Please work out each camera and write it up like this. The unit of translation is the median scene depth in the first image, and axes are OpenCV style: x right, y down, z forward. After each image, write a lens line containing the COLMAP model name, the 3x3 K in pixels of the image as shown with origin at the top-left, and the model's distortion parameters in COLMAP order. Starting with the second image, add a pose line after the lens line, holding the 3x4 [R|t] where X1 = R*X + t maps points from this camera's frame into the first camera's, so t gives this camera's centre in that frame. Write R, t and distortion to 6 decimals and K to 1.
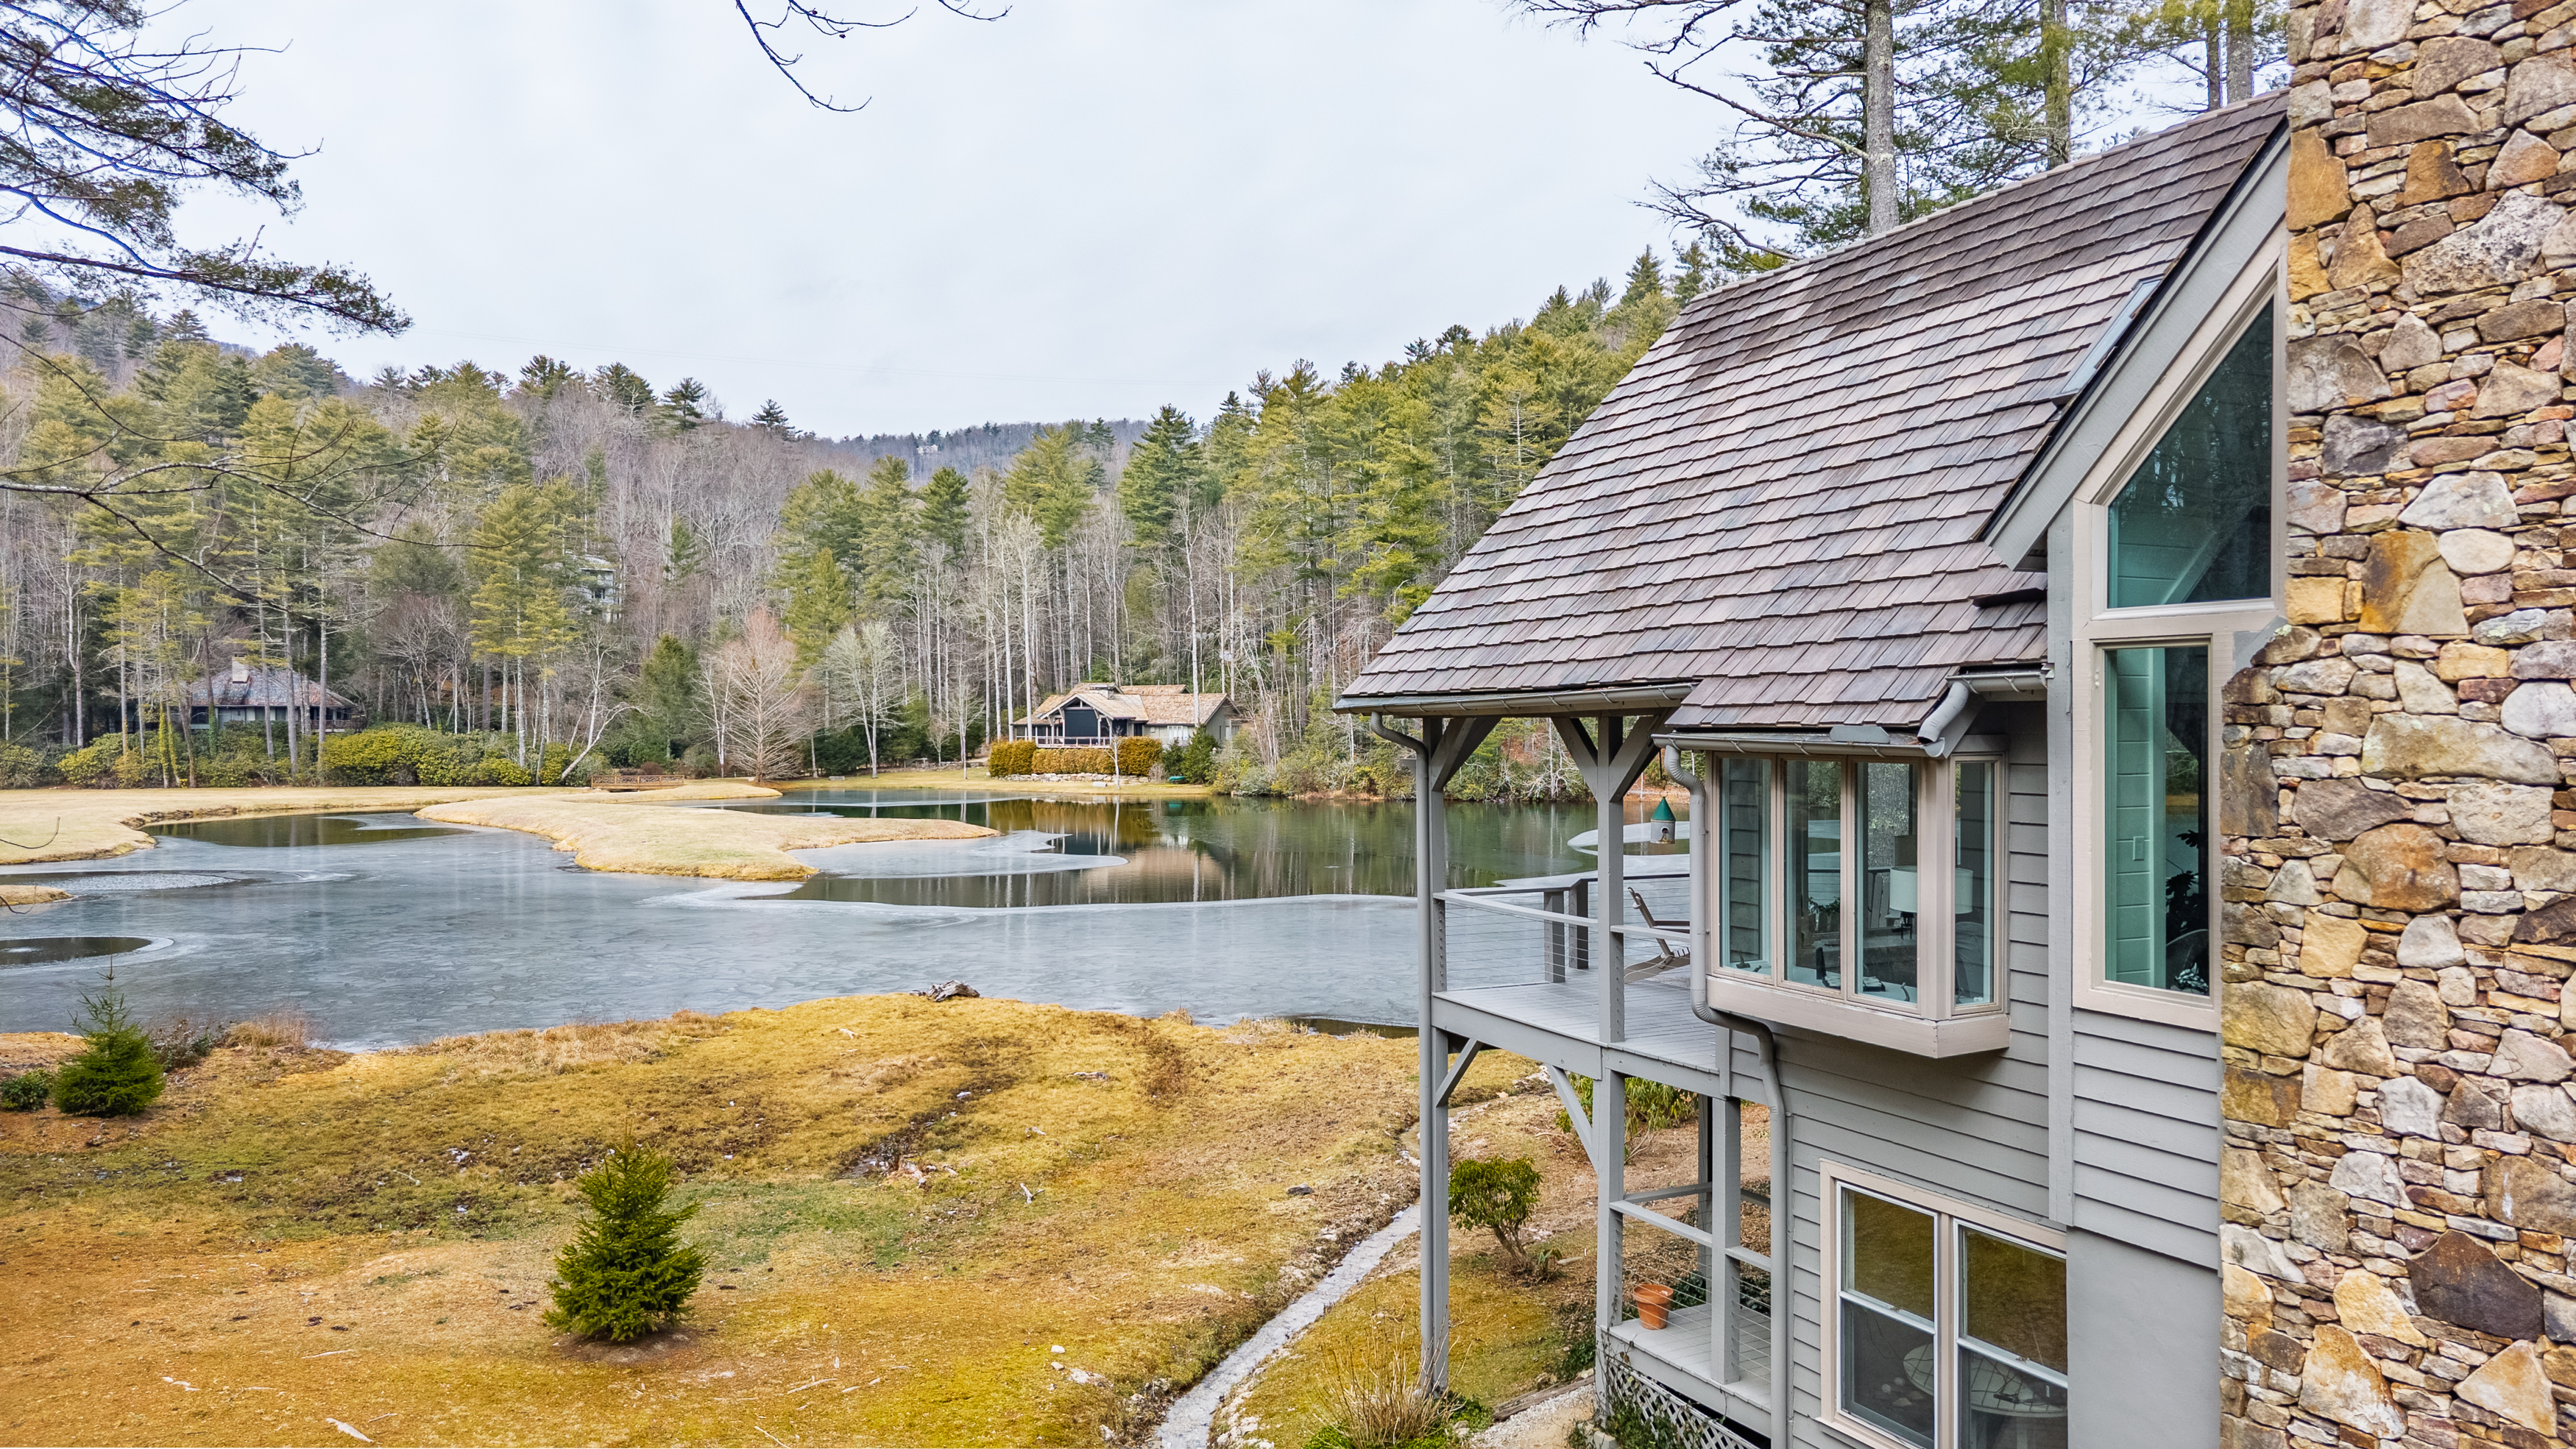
lens RADIAL K [[1764.1, 0, 1284.4], [0, 1764.1, 730.2], [0, 0, 1]] dist [0.026528, -0.031259]
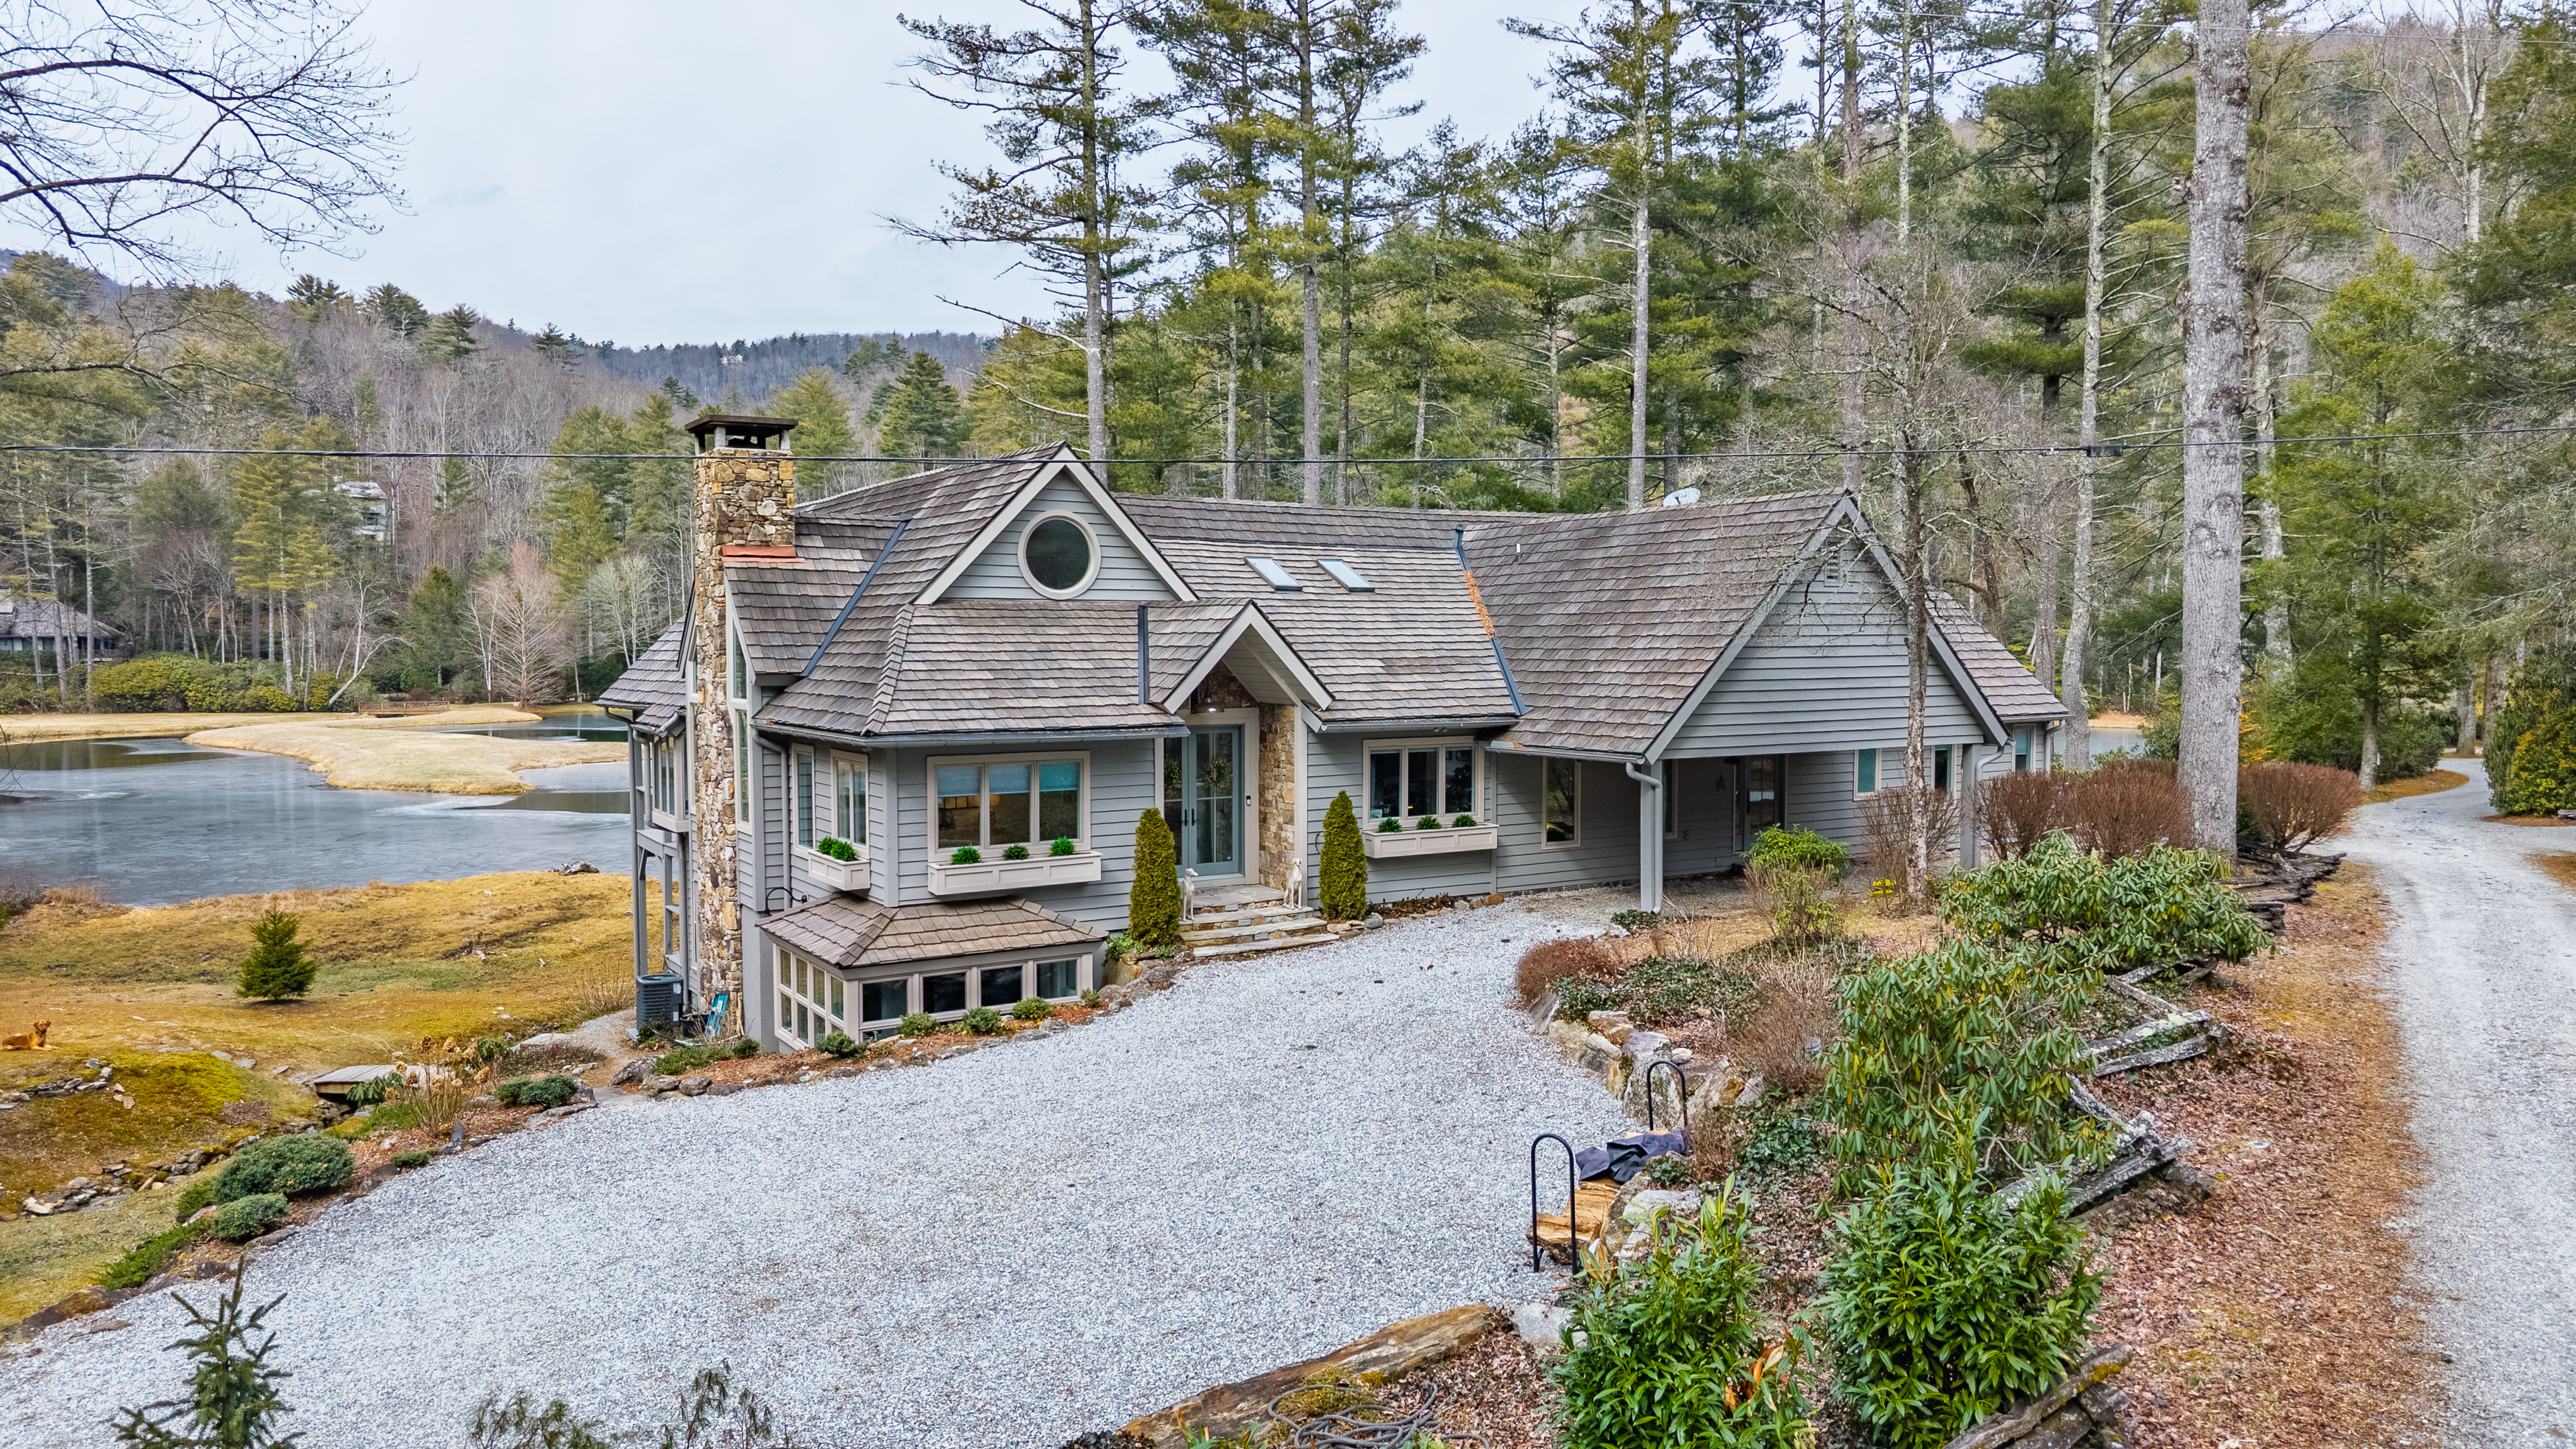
lens RADIAL K [[1764.1, 0, 1284.4], [0, 1764.1, 730.2], [0, 0, 1]] dist [0.026528, -0.031259]
pose [[0.995300, -0.005134, 0.096700, 0.060516], [0.000539, 0.998872, 0.047489, -0.007577], [-0.096835, -0.047213, 0.994180, -0.116886]]
